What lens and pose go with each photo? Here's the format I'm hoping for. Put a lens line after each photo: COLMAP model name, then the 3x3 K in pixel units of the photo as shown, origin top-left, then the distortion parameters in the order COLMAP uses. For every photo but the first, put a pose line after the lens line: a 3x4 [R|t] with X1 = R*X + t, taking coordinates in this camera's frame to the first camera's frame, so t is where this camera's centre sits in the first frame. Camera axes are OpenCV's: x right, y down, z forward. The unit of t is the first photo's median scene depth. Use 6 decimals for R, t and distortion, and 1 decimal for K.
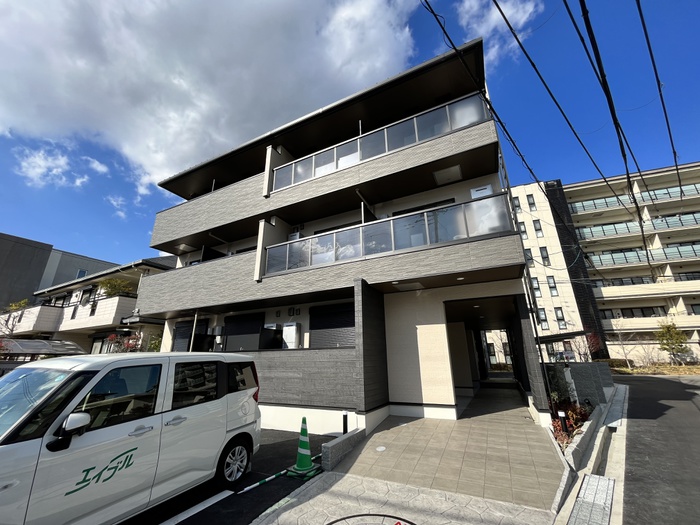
lens RADIAL K [[284.2, 0, 350.0], [0, 284.2, 262.5], [0, 0, 1]] dist [0.000489, -0.000340]
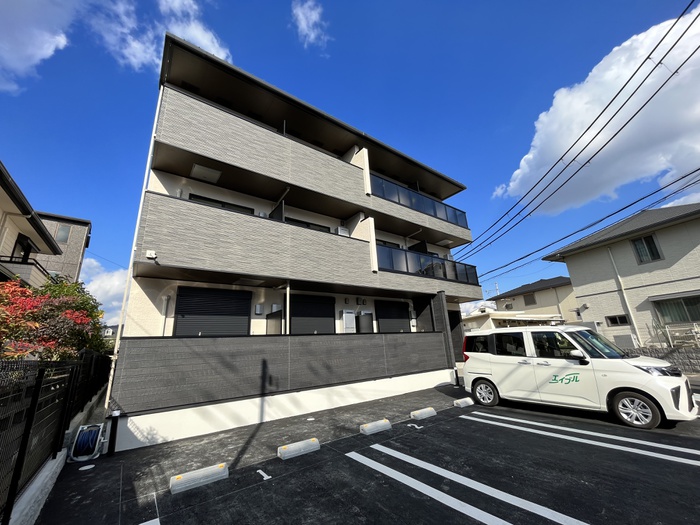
lens RADIAL K [[284.2, 0, 350.0], [0, 284.2, 262.5], [0, 0, 1]] dist [0.000489, -0.000340]
pose [[0.446124, 0.243664, 0.861163, -1.218751], [-0.250895, 0.957690, -0.141001, 0.191919], [-0.859084, -0.153157, 0.488382, 0.490078]]
